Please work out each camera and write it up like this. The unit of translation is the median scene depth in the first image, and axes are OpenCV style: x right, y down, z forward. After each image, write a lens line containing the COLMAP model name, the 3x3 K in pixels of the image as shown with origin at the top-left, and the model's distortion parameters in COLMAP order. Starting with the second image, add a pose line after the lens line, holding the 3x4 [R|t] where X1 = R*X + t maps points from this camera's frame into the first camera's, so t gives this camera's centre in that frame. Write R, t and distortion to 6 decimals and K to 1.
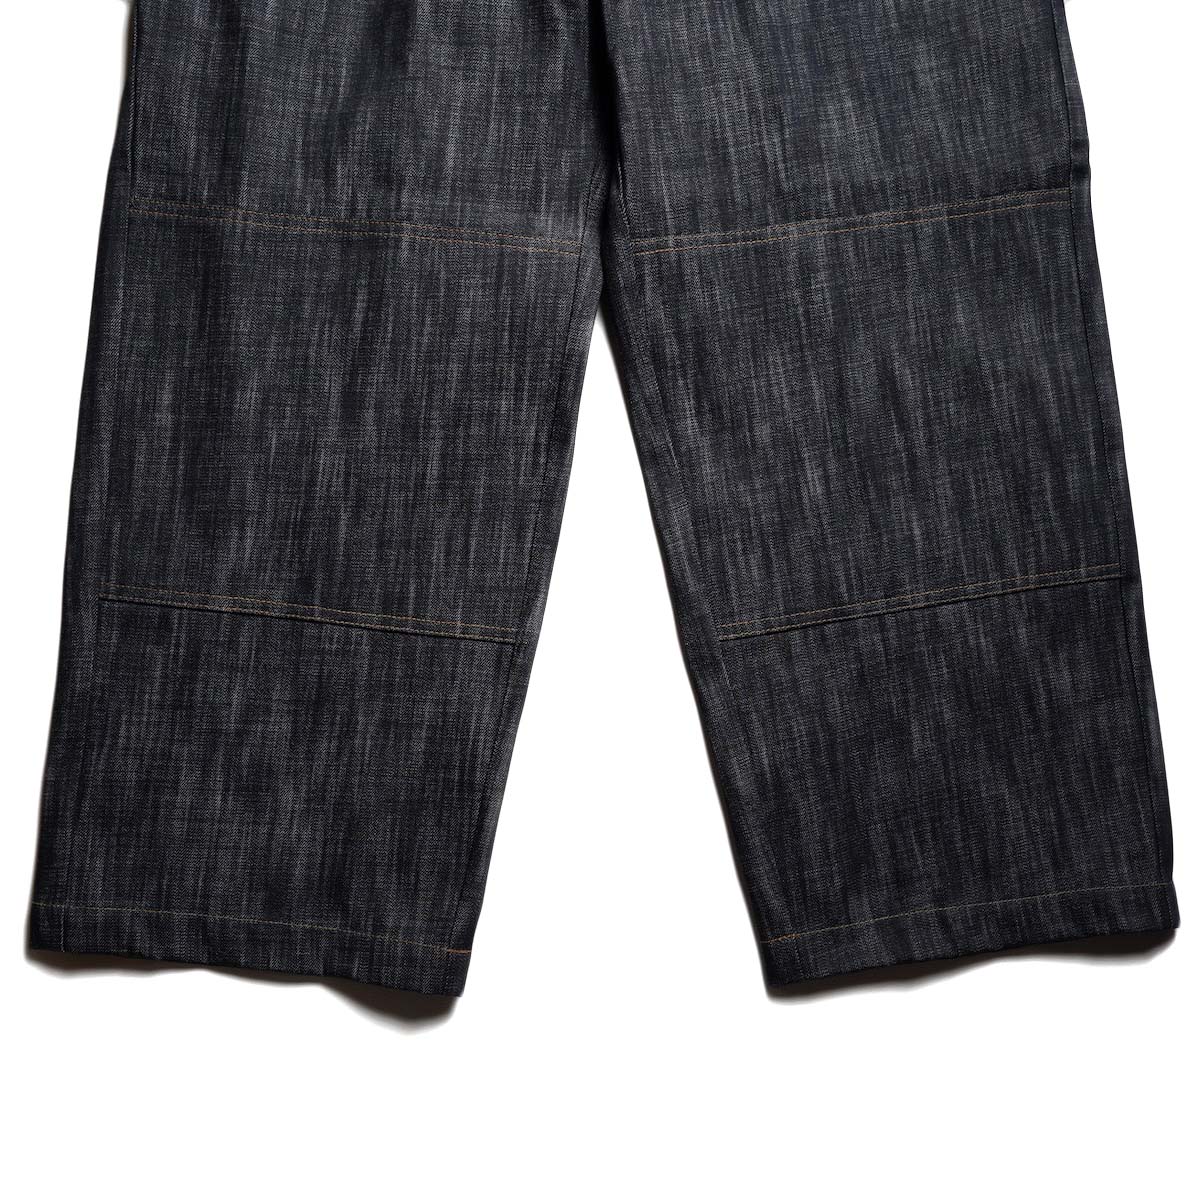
lens RADIAL K [[1452.4, 0, 600.0], [0, 1452.4, 600.0], [0, 0, 1]] dist [-0.019038, 0.025712]
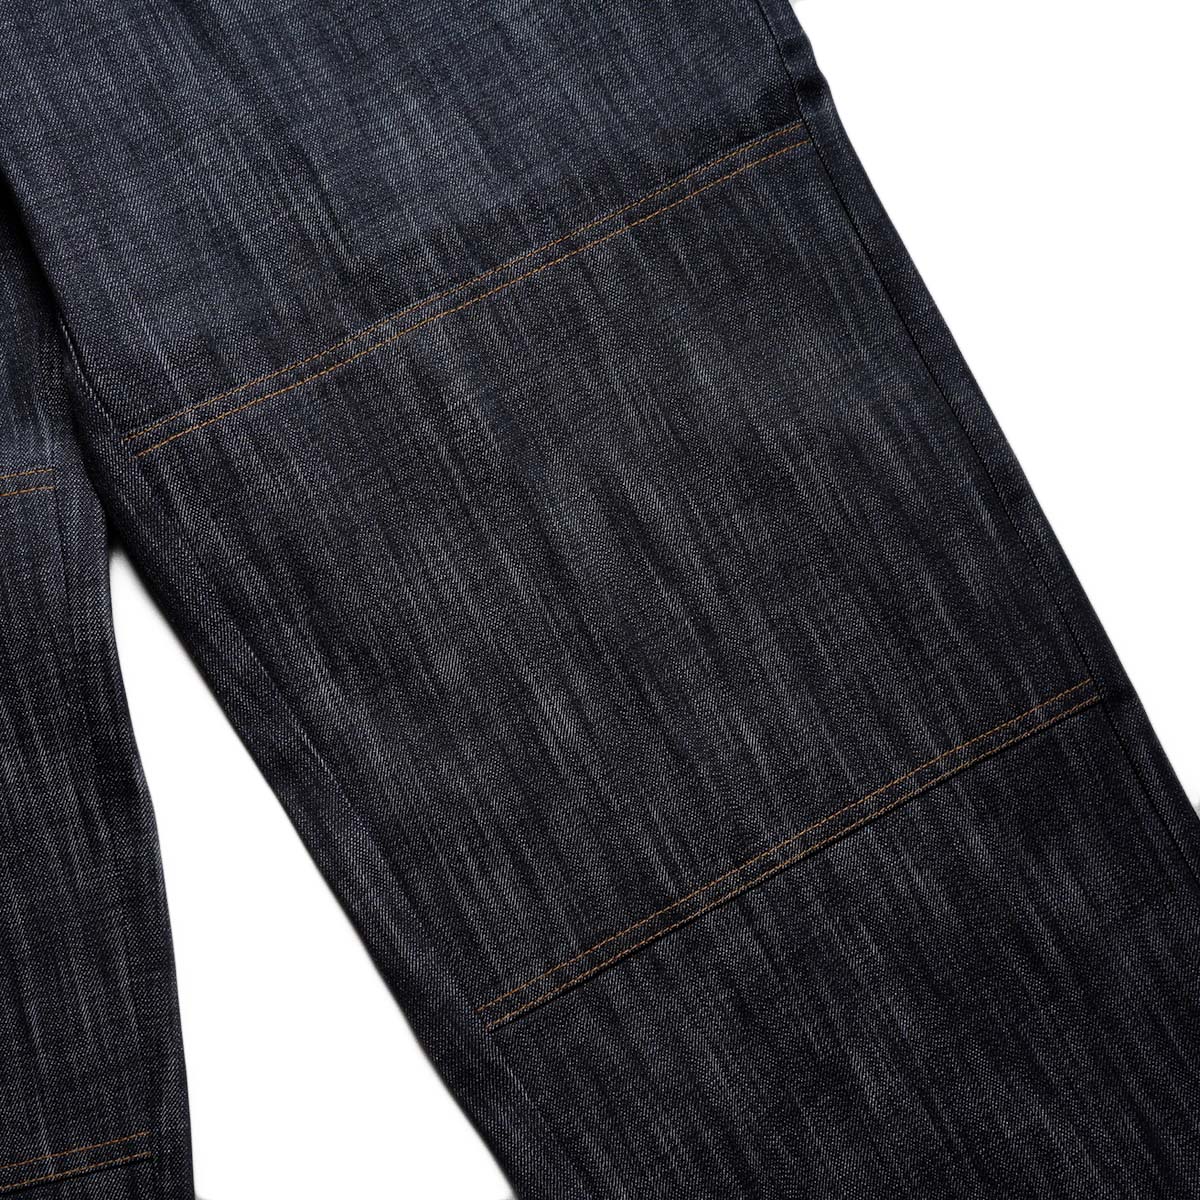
lens RADIAL K [[1452.4, 0, 600.0], [0, 1452.4, 600.0], [0, 0, 1]] dist [-0.019038, 0.025712]
pose [[0.945879, -0.323572, 0.024794, 0.164562], [0.324481, 0.944191, -0.056705, -0.087333], [-0.005063, 0.061681, 0.998083, 0.409069]]
